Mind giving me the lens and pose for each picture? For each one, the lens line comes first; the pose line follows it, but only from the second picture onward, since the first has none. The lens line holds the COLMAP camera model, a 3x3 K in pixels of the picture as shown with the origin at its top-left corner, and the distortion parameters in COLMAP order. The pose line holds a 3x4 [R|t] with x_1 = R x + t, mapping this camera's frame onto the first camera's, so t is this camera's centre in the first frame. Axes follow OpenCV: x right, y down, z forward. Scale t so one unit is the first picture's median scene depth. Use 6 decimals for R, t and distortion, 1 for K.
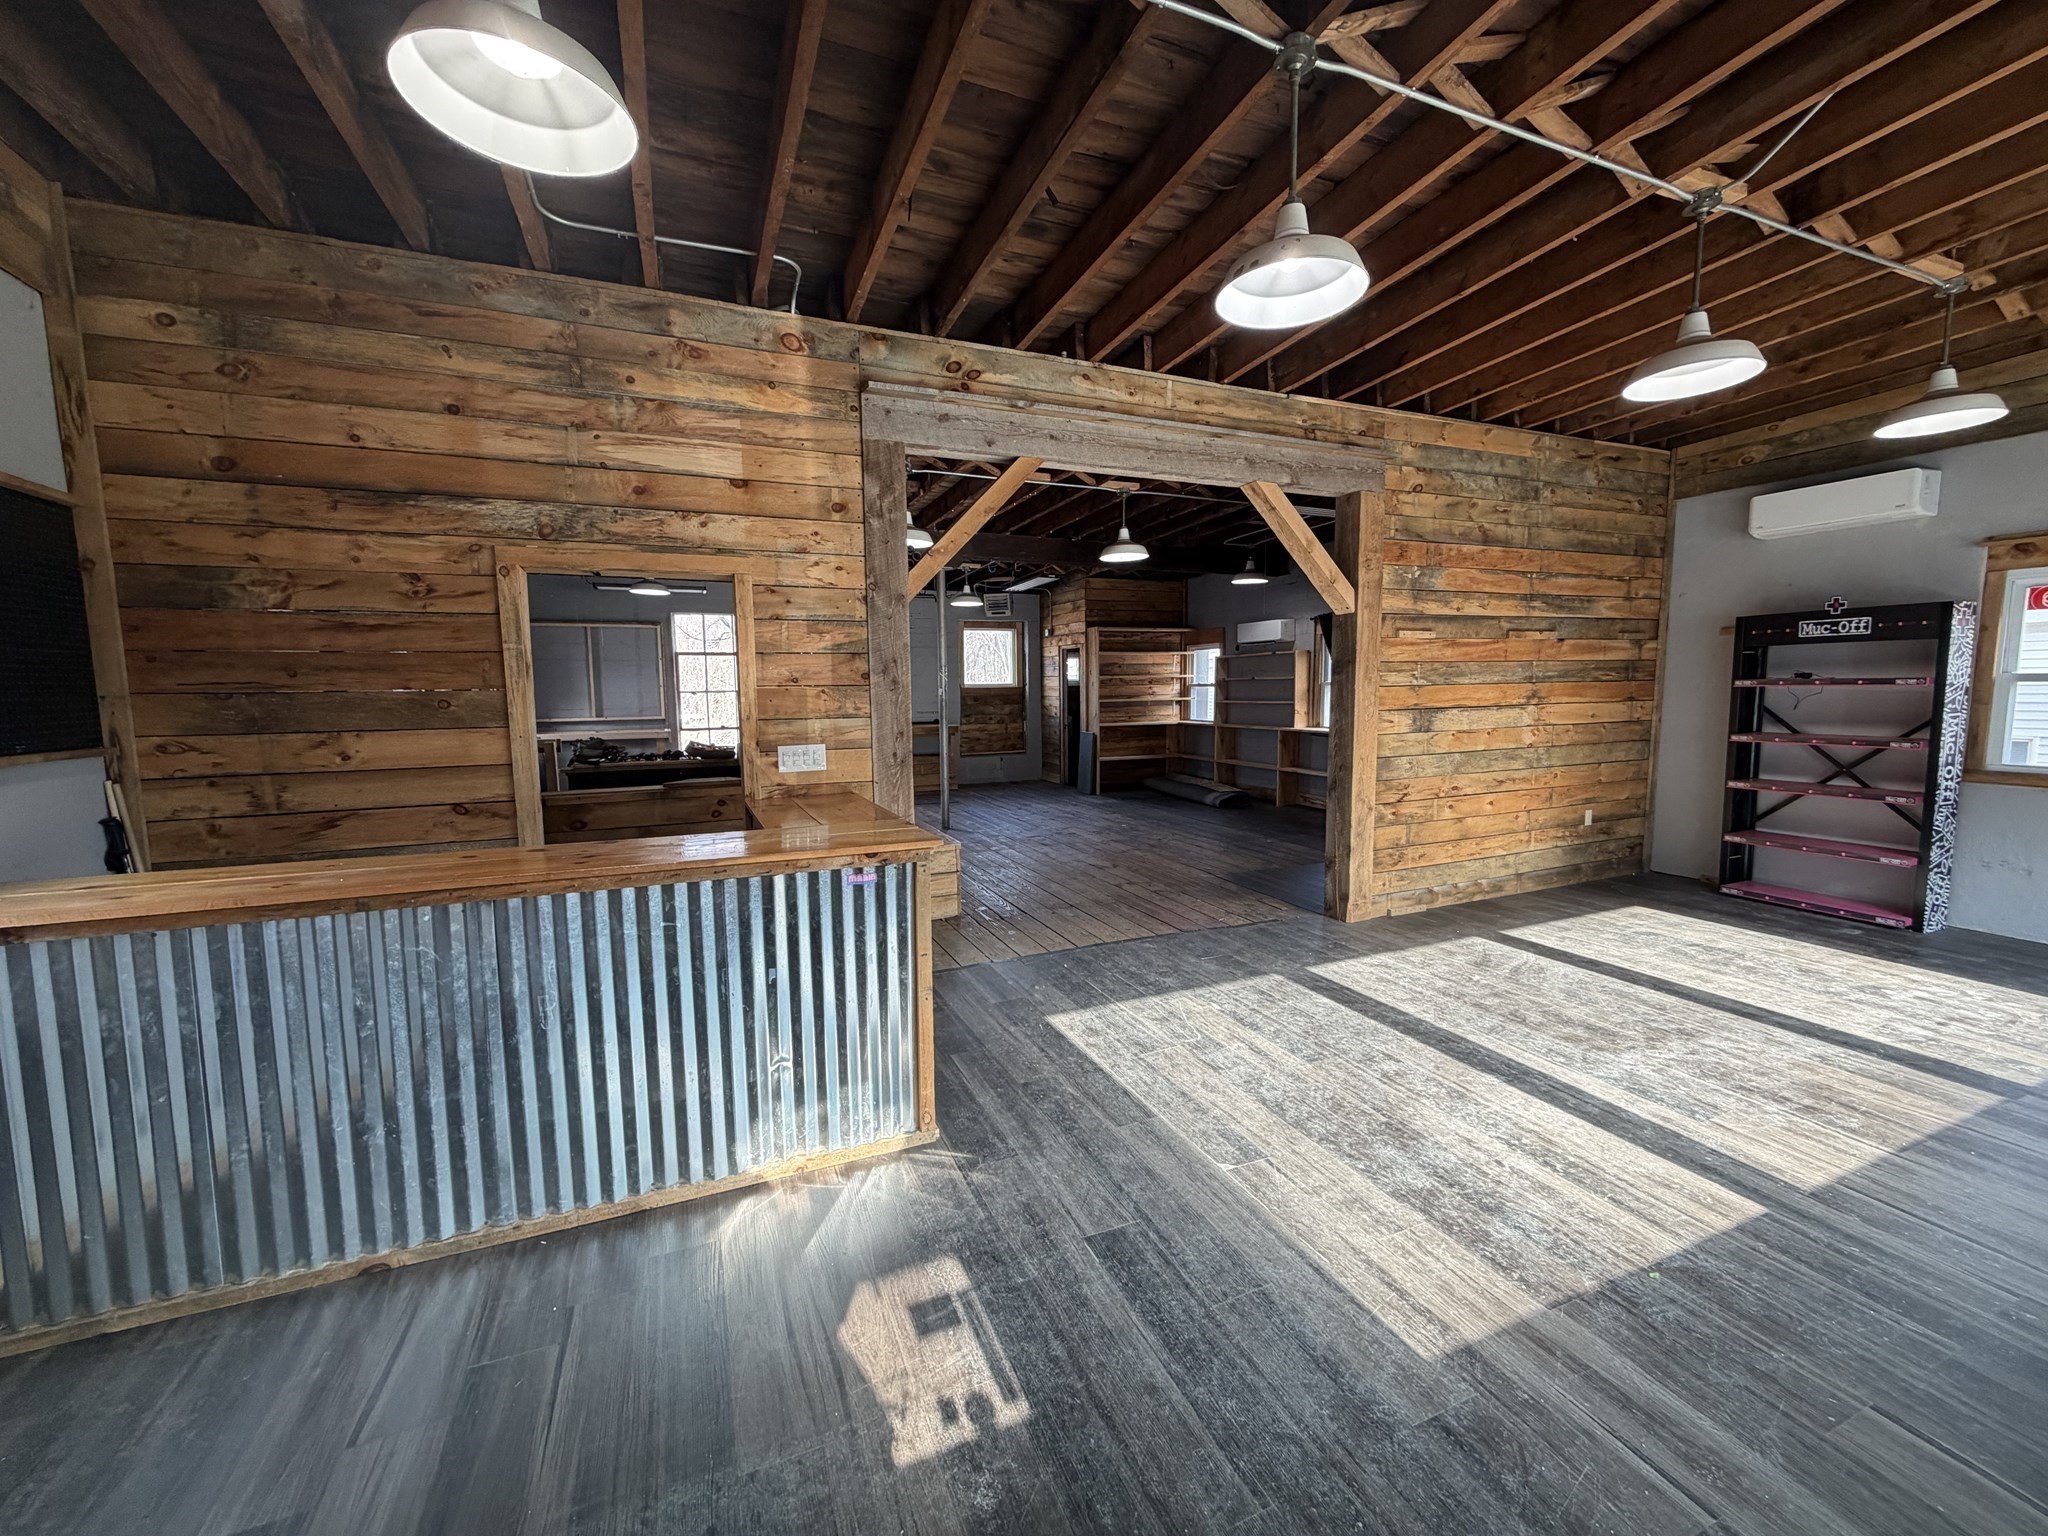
lens RADIAL K [[813.0, 0, 1019.2], [0, 813.0, 765.1], [0, 0, 1]] dist [0.000435, -0.000765]
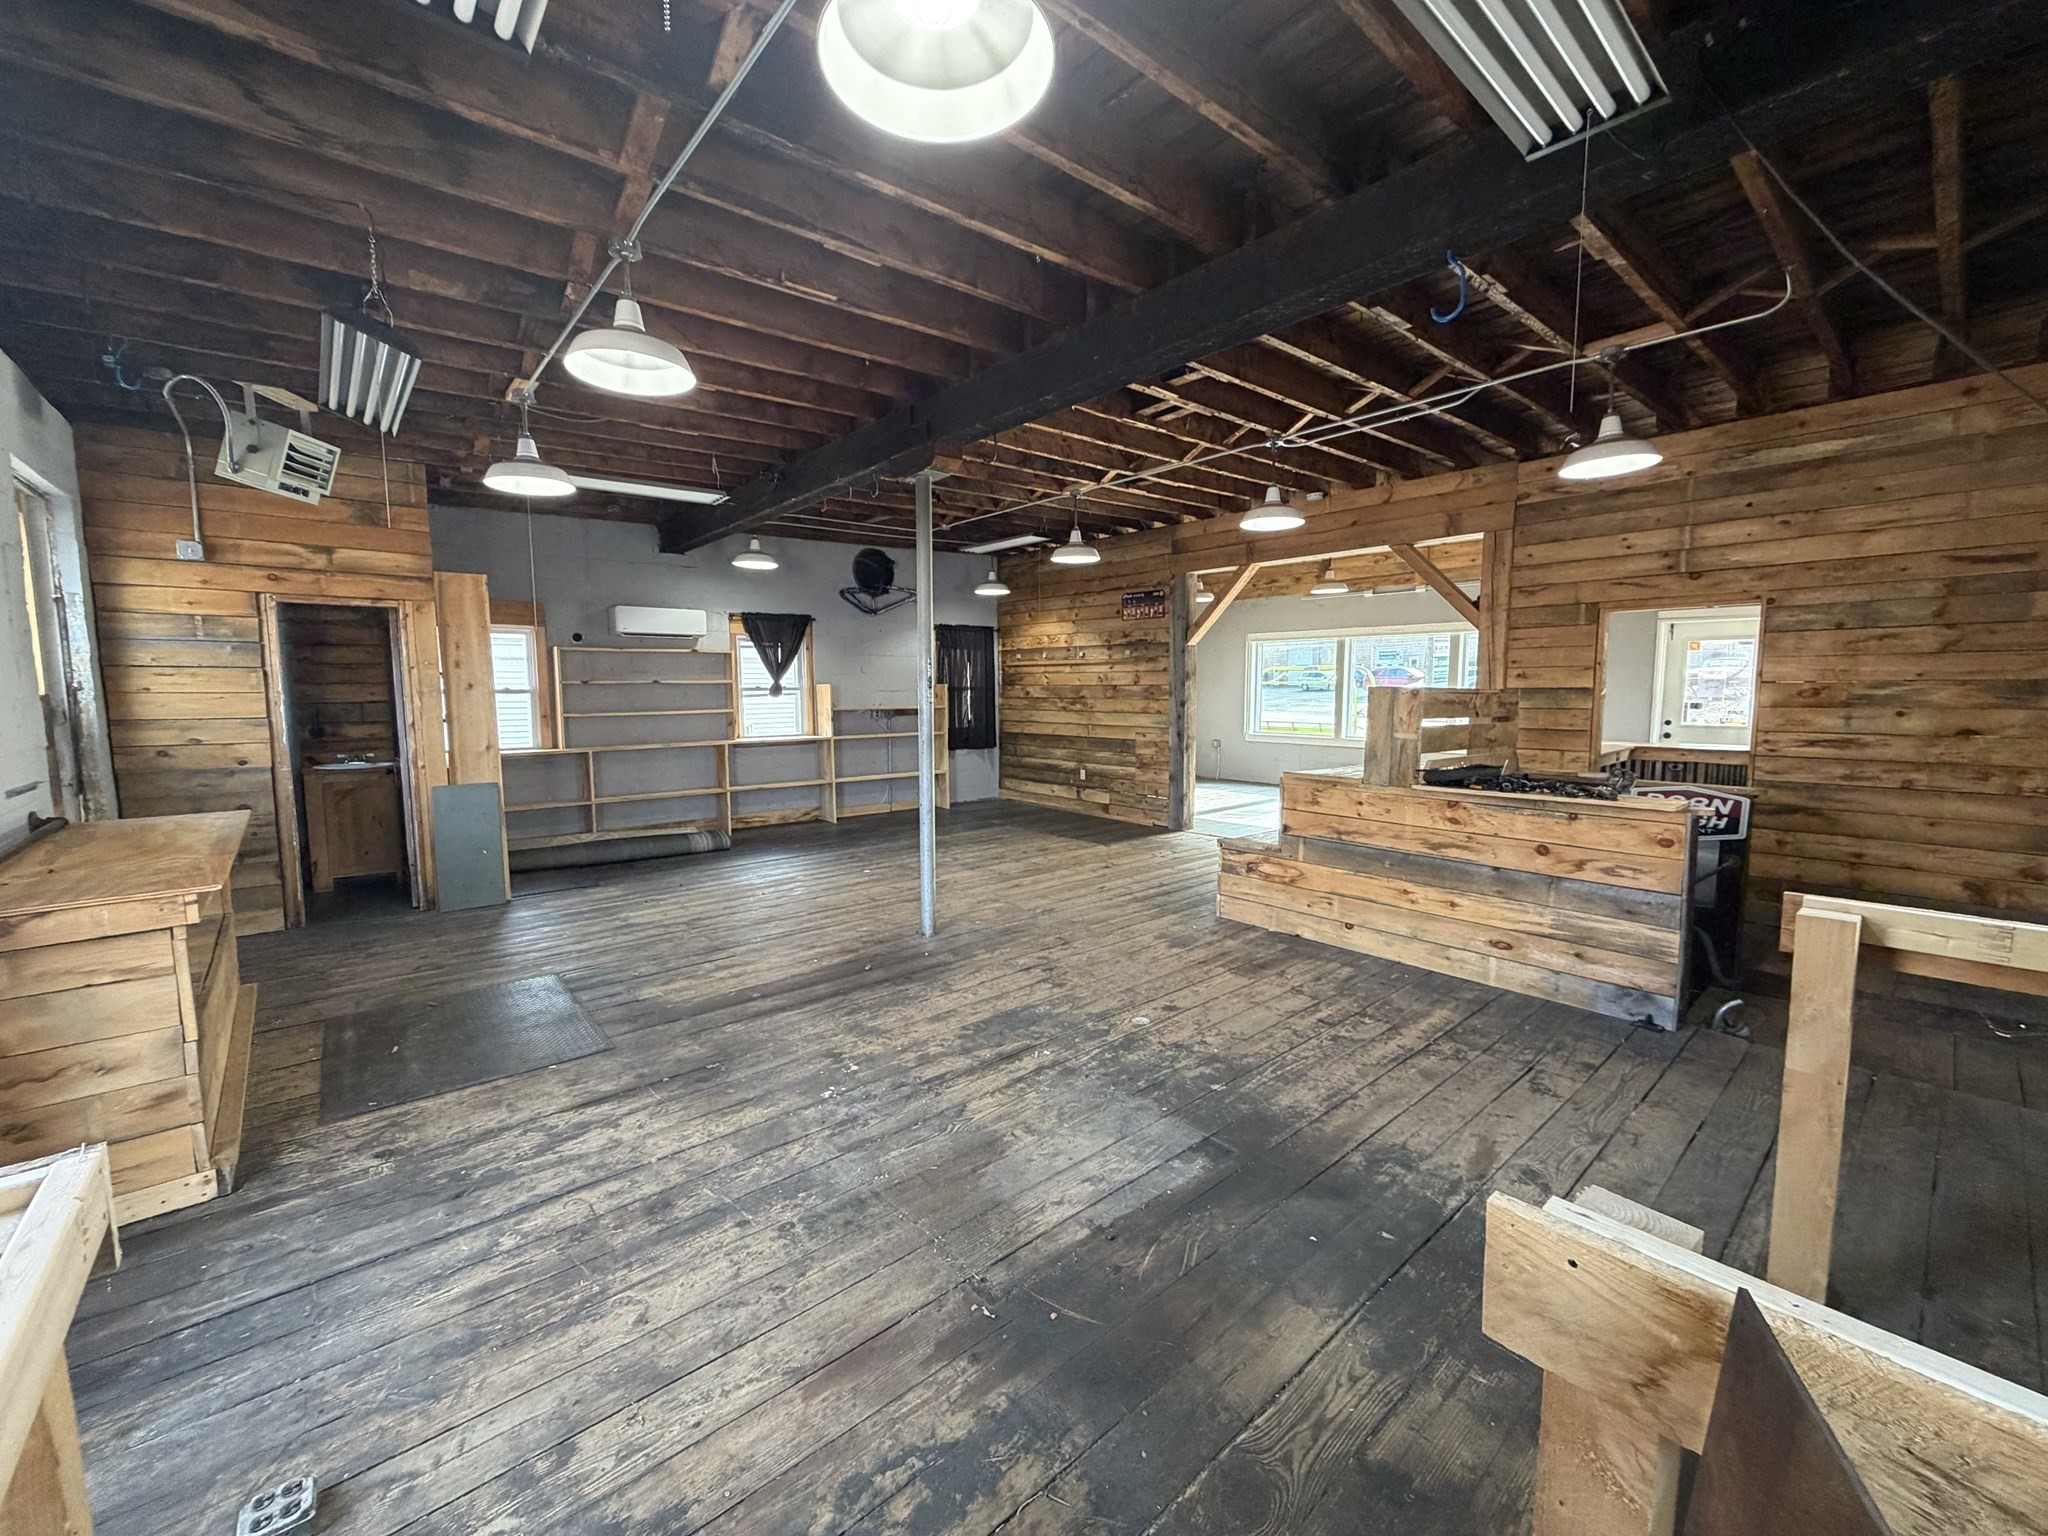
lens RADIAL K [[813.0, 0, 1014.4], [0, 813.0, 764.2], [0, 0, 1]] dist [0.000435, -0.000765]
pose [[-0.304054, -0.075935, 0.949624, -1.041408], [0.105356, 0.988023, 0.112739, -0.156788], [-0.946811, 0.134328, -0.292412, 1.774034]]
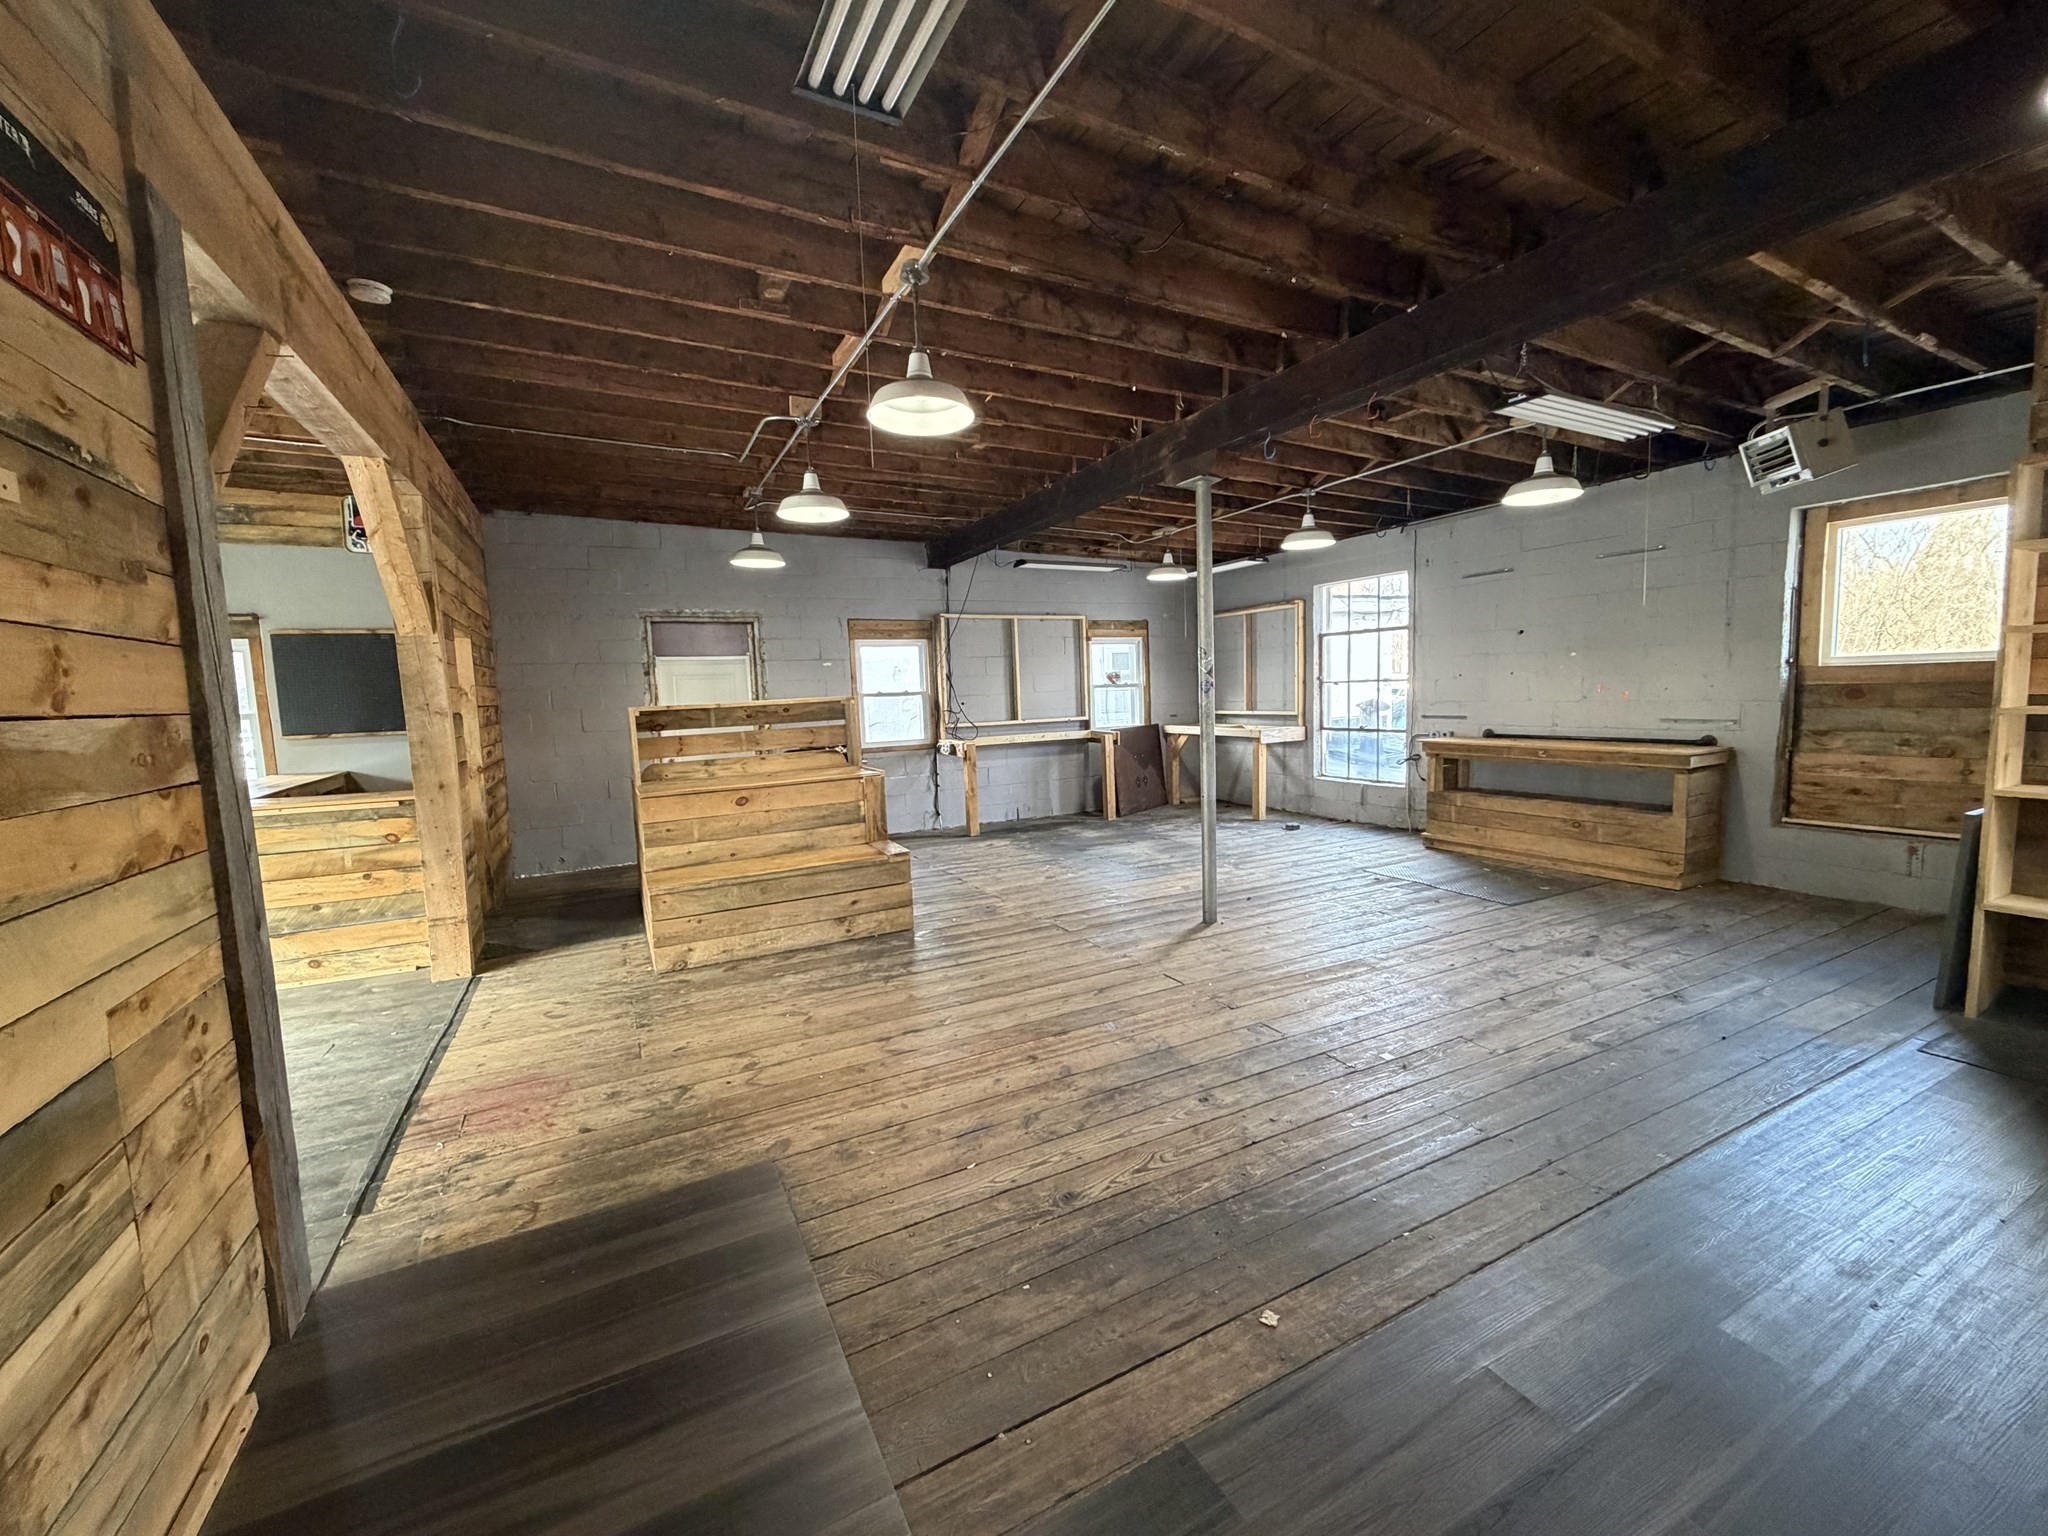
lens RADIAL K [[813.0, 0, 1017.9], [0, 813.0, 769.3], [0, 0, 1]] dist [0.000435, -0.000765]
pose [[0.070795, 0.105166, -0.991932, 0.772418], [-0.064761, 0.992813, 0.100637, -0.134991], [0.995386, 0.057114, 0.077097, 1.305066]]
